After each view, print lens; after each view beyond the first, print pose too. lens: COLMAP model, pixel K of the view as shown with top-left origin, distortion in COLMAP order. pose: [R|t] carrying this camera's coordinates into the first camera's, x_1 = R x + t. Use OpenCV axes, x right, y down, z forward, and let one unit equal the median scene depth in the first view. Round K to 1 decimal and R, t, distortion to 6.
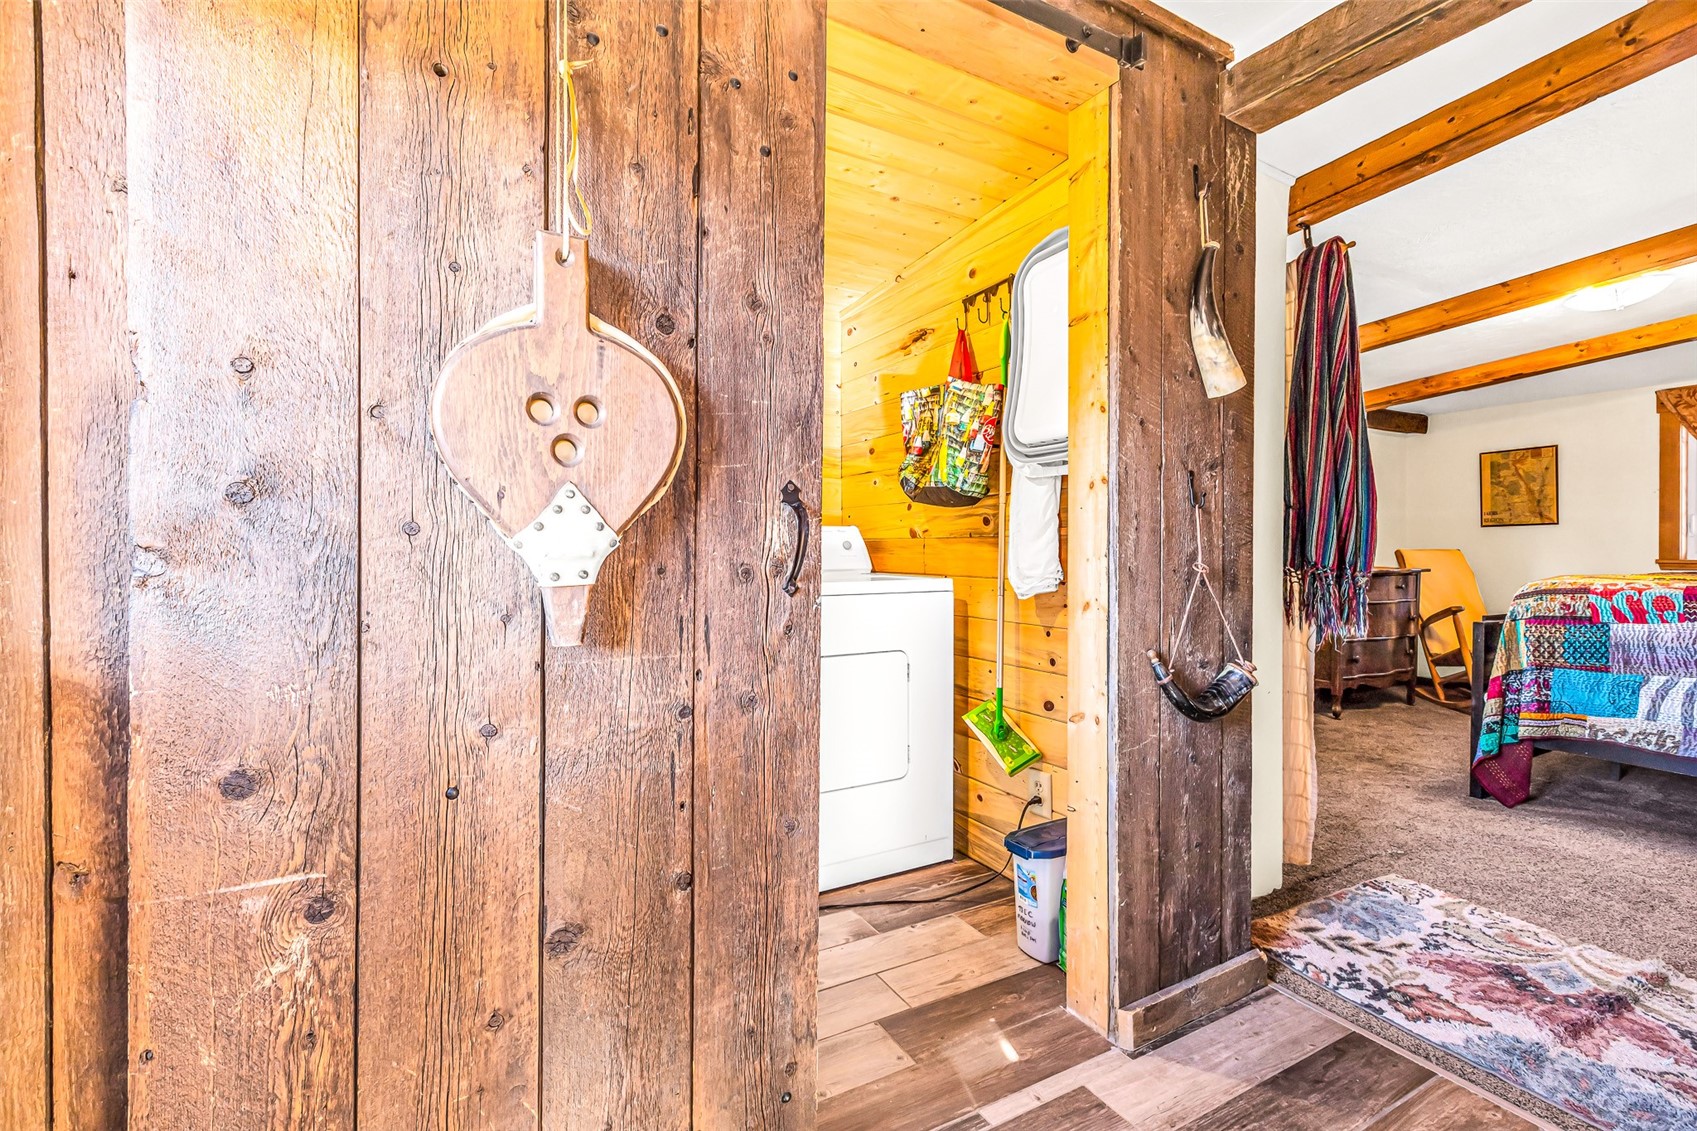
lens RADIAL K [[750.2, 0, 850.3], [0, 750.2, 558.9], [0, 0, 1]] dist [-0.003545, -0.000526]
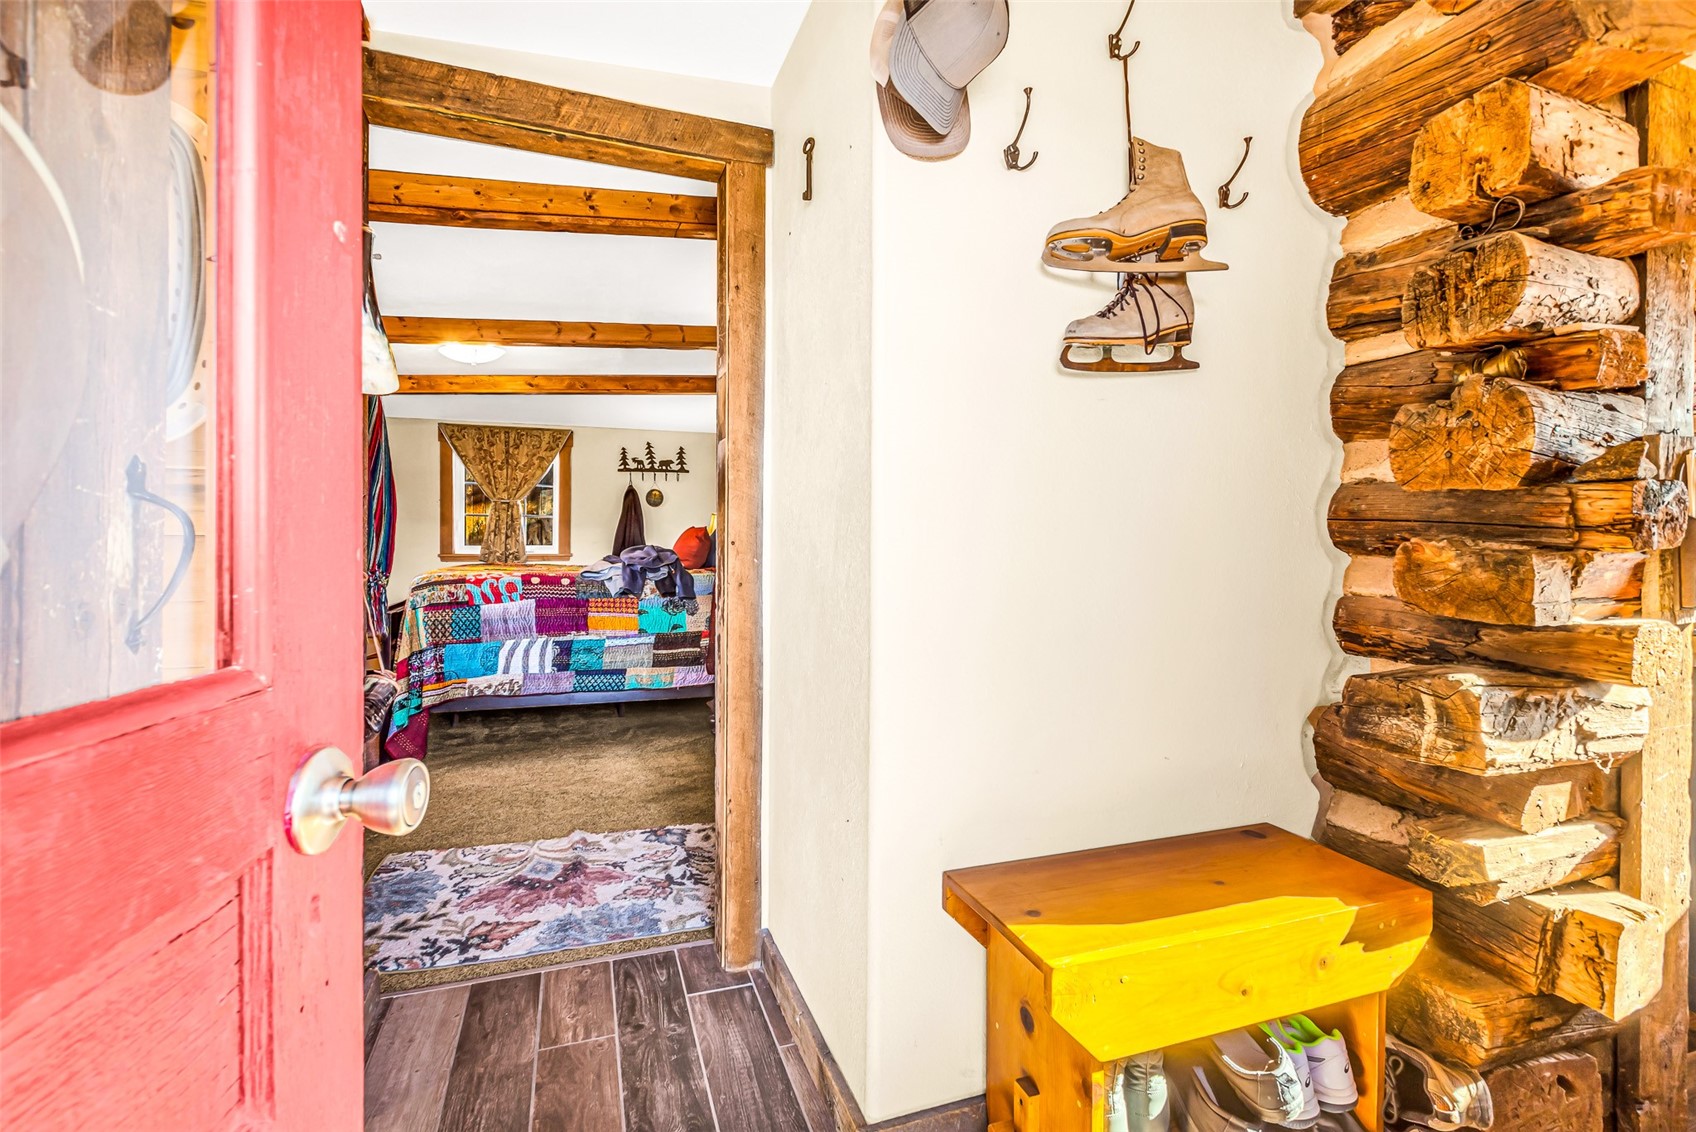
lens RADIAL K [[765.6, 0, 850.1], [0, 765.6, 548.7], [0, 0, 1]] dist [0.000777, -0.000470]
pose [[0.170628, -0.004888, 0.985323, -0.201204], [0.010361, 0.999941, 0.003166, -0.010037], [-0.985281, 0.009669, 0.170668, 0.136860]]
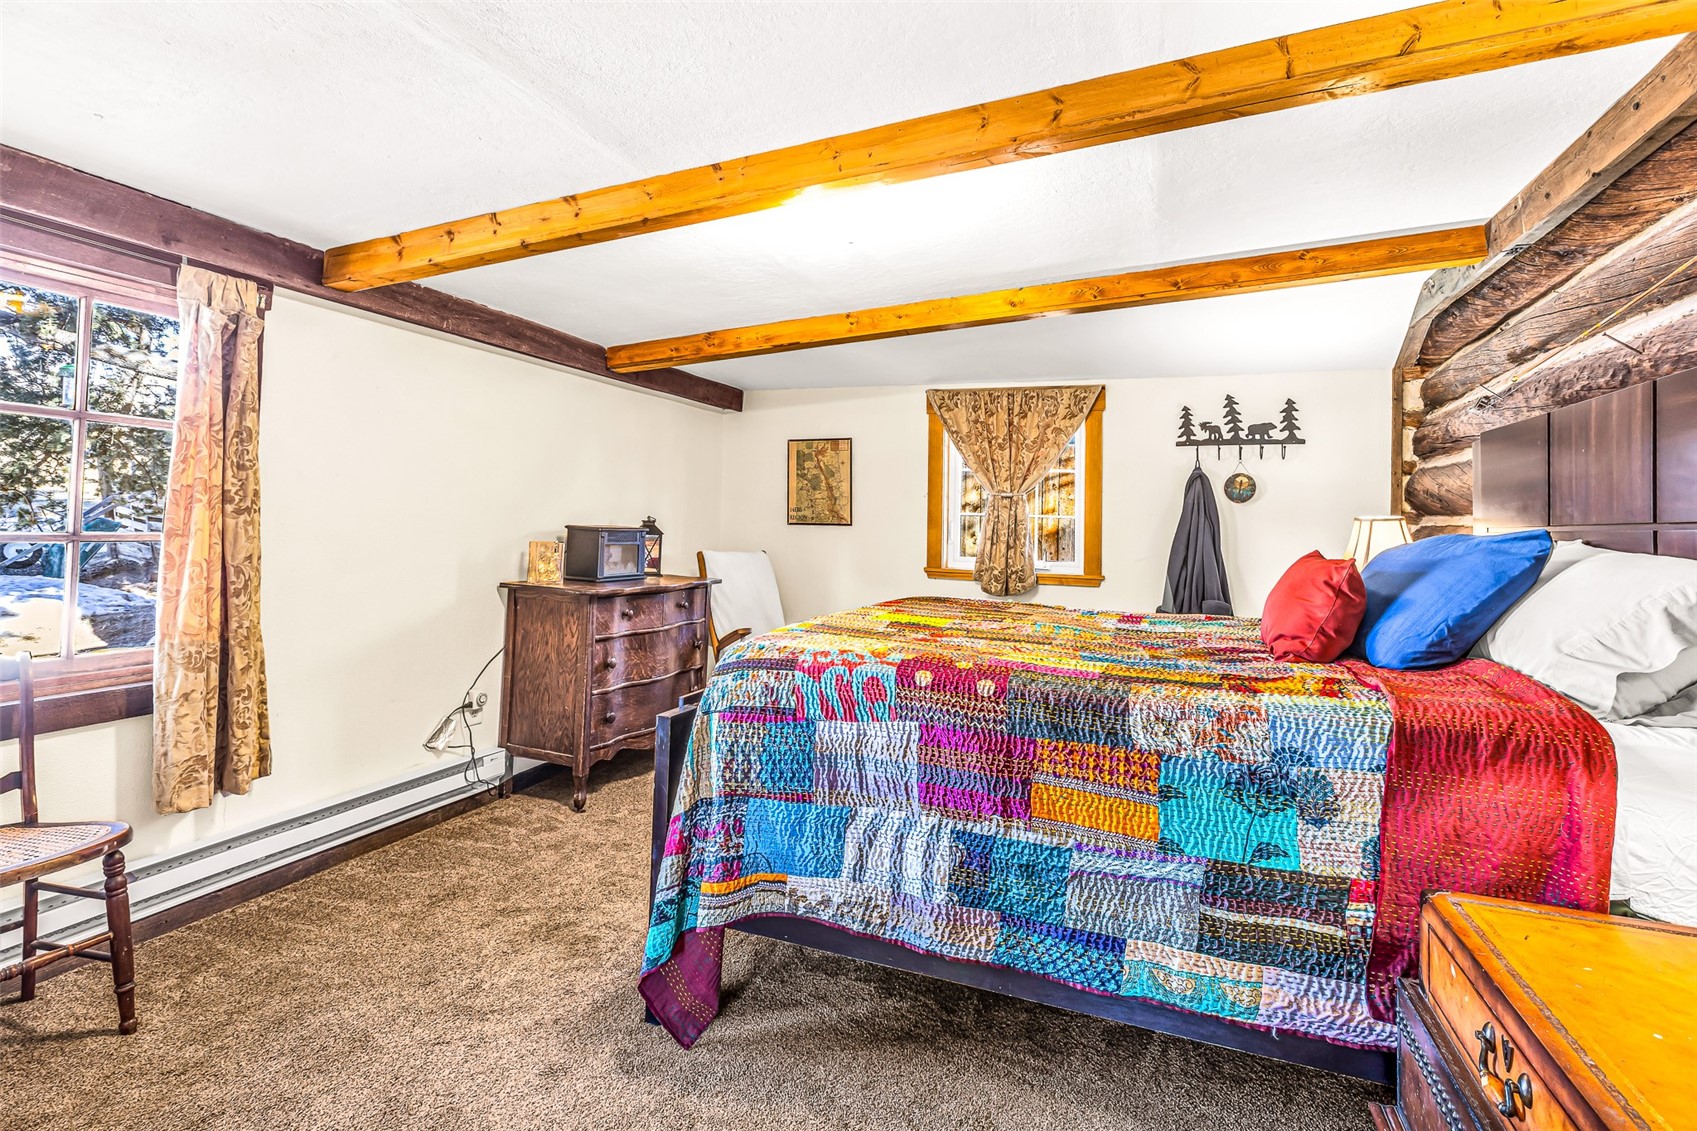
lens RADIAL K [[845.8, 0, 846.7], [0, 845.8, 474.8], [0, 0, 1]] dist [0.003691, 0.000573]
pose [[0.766250, 0.064671, 0.639280, 0.596322], [-0.023469, 0.997075, -0.072736, -0.068862], [-0.642114, 0.040731, 0.765527, 0.454719]]
